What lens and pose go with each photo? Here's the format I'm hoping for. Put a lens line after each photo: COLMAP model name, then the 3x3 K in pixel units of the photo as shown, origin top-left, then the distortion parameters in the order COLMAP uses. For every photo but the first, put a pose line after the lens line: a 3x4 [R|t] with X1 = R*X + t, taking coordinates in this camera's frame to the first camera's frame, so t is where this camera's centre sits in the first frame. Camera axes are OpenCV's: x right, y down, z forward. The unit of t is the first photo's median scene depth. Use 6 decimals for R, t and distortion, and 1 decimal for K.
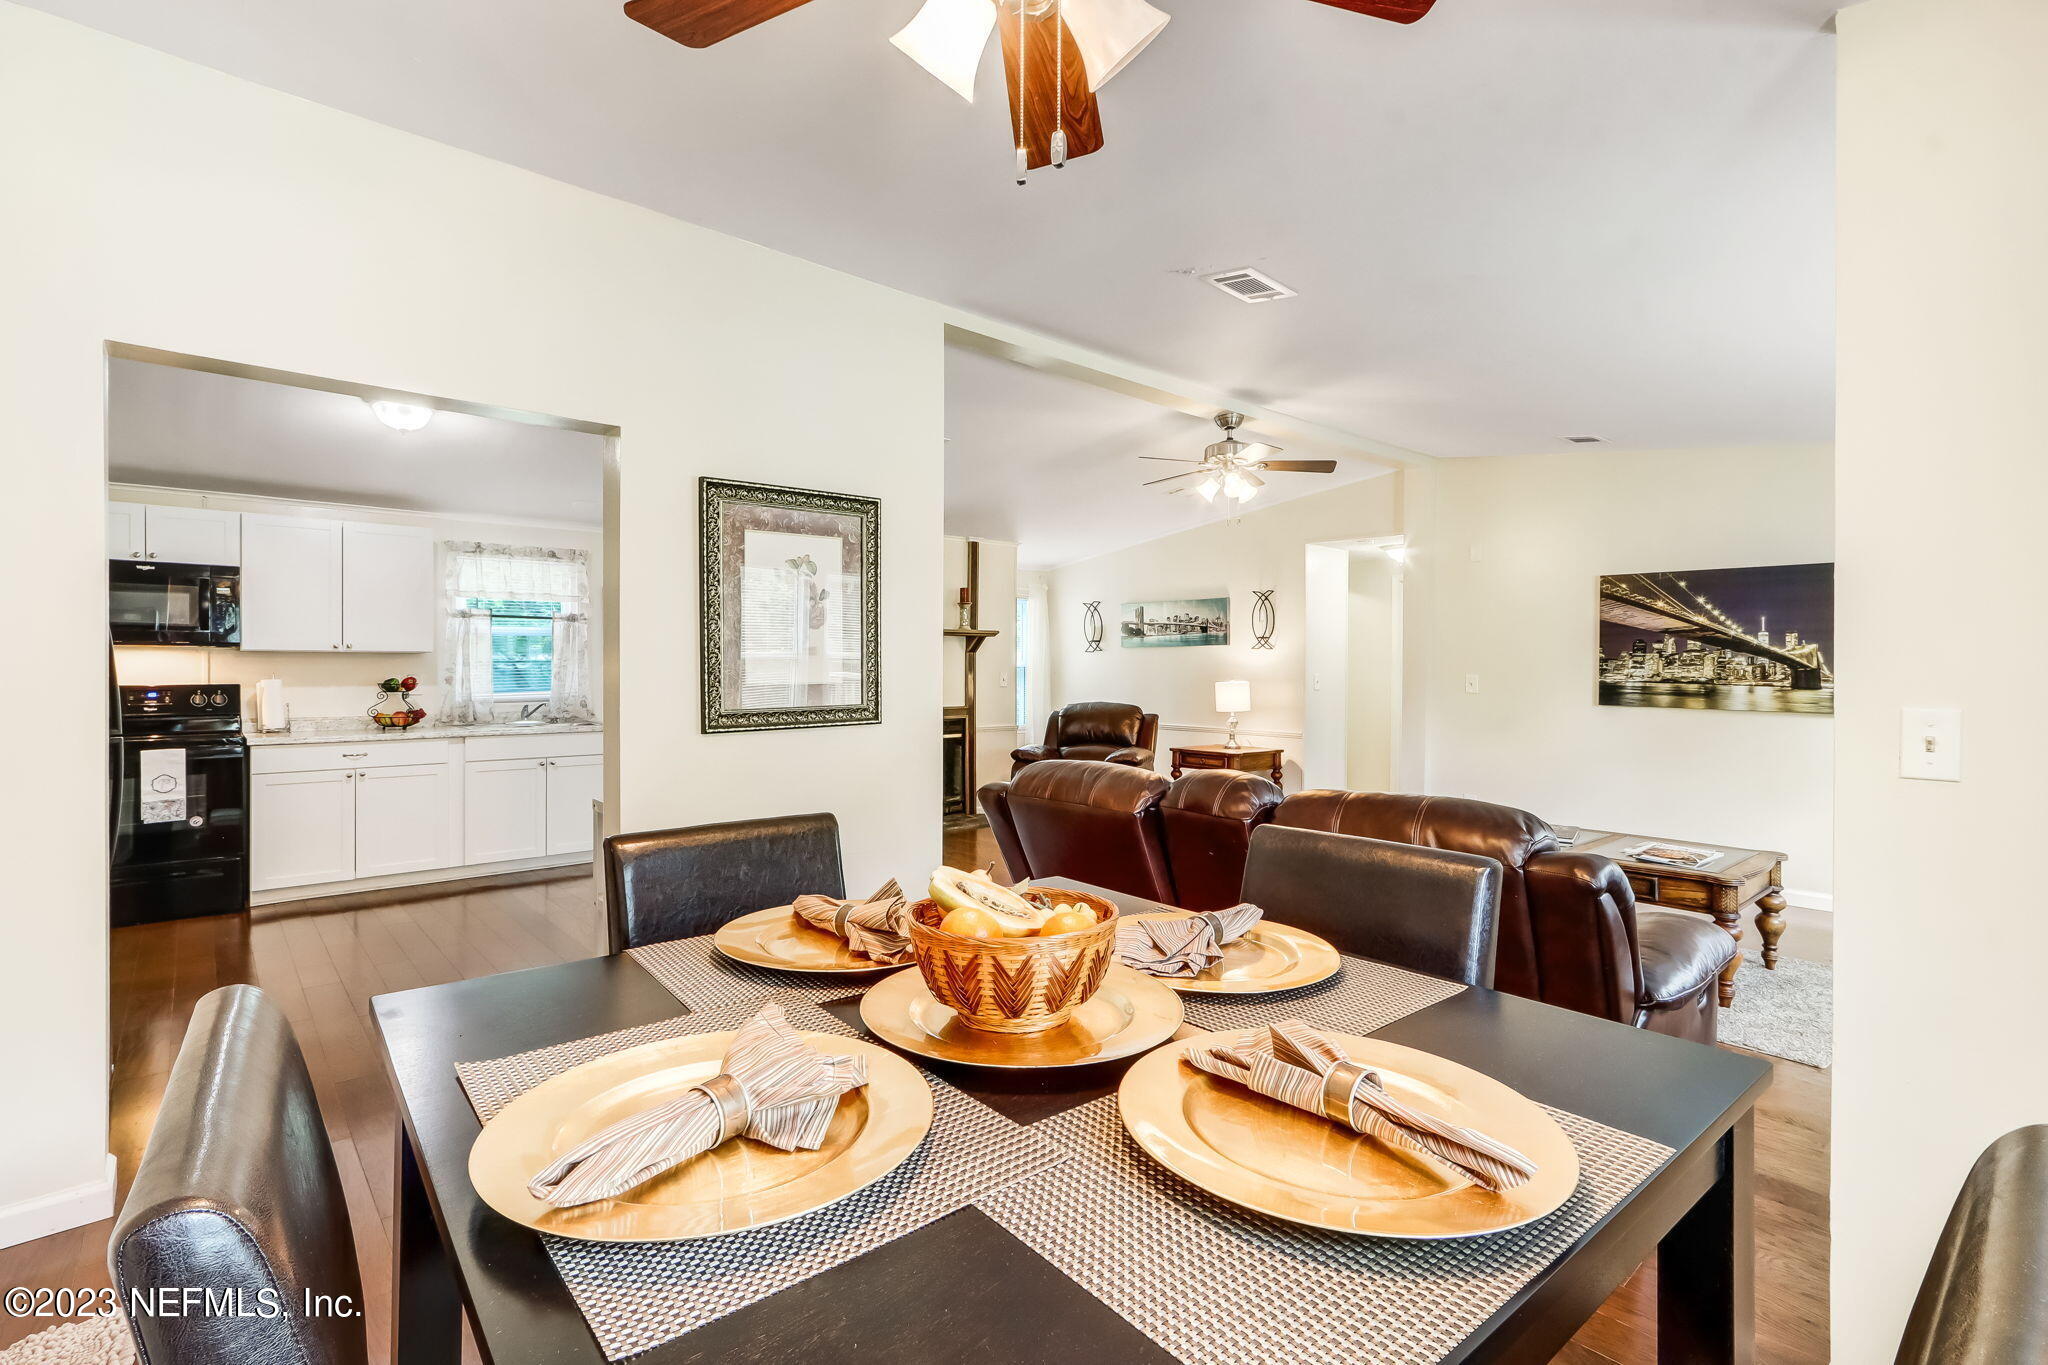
lens RADIAL K [[946.9, 0, 1017.7], [0, 946.9, 676.0], [0, 0, 1]] dist [-0.003647, 0.003755]
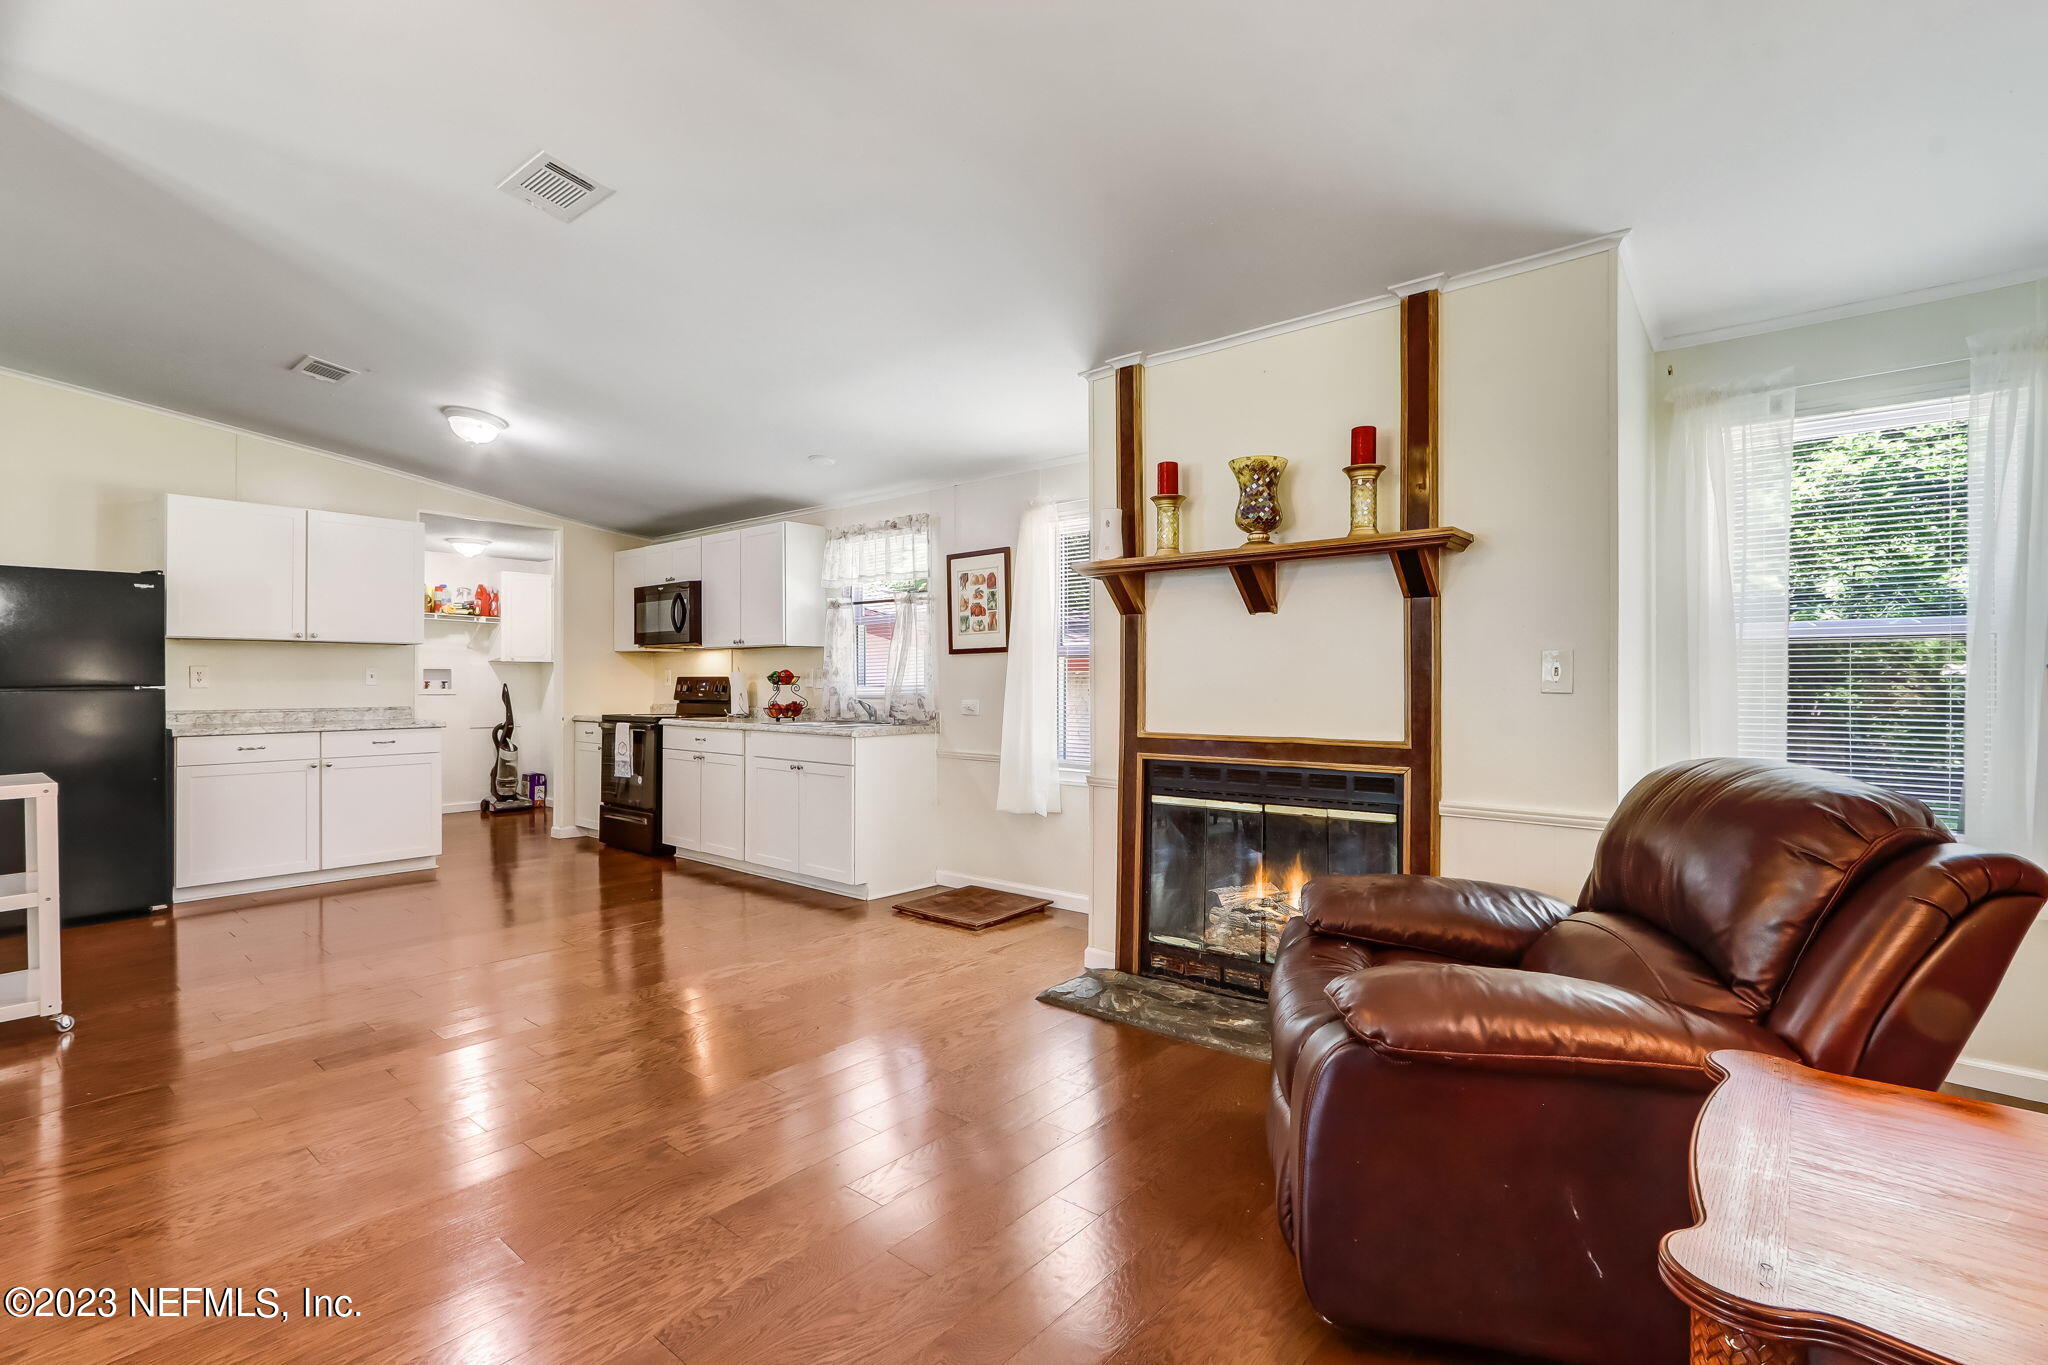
lens RADIAL K [[946.9, 0, 1017.2], [0, 946.9, 682.5], [0, 0, 1]] dist [-0.003647, 0.003755]
pose [[0.147407, -0.000239, -0.989076, 0.311056], [-0.009252, 0.999956, -0.001620, 0.011020], [0.989033, 0.009390, 0.147398, 0.845894]]
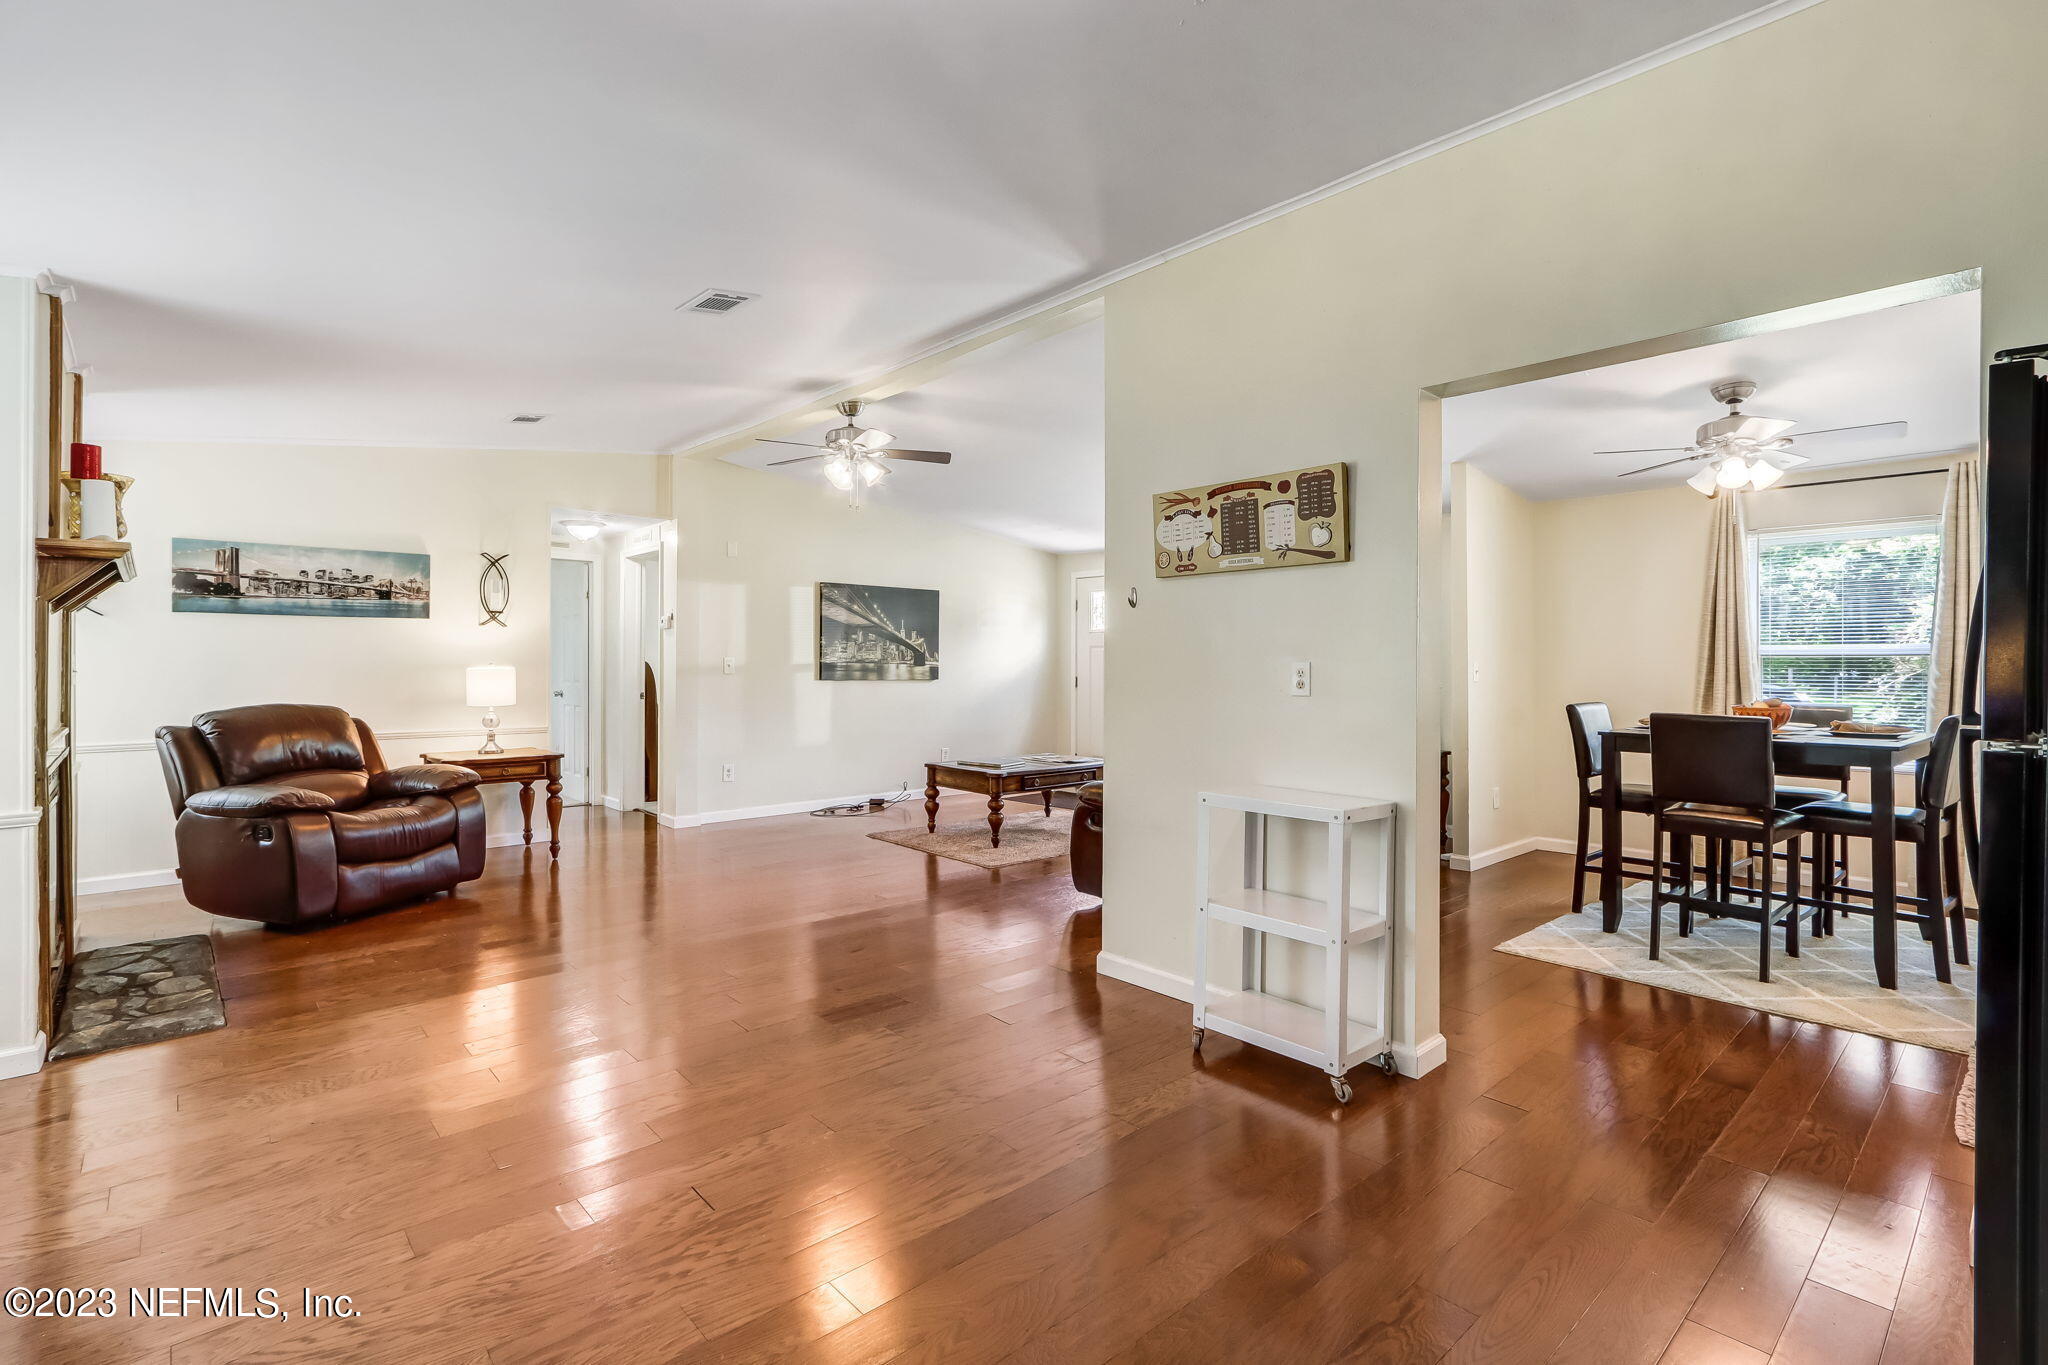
lens RADIAL K [[946.9, 0, 1011.4], [0, 946.9, 661.6], [0, 0, 1]] dist [-0.003647, 0.003755]
pose [[-0.005086, -0.004708, 0.999976, -0.553014], [0.005693, 0.999973, 0.004737, 0.000132], [-0.999971, 0.005717, -0.005059, 0.576266]]
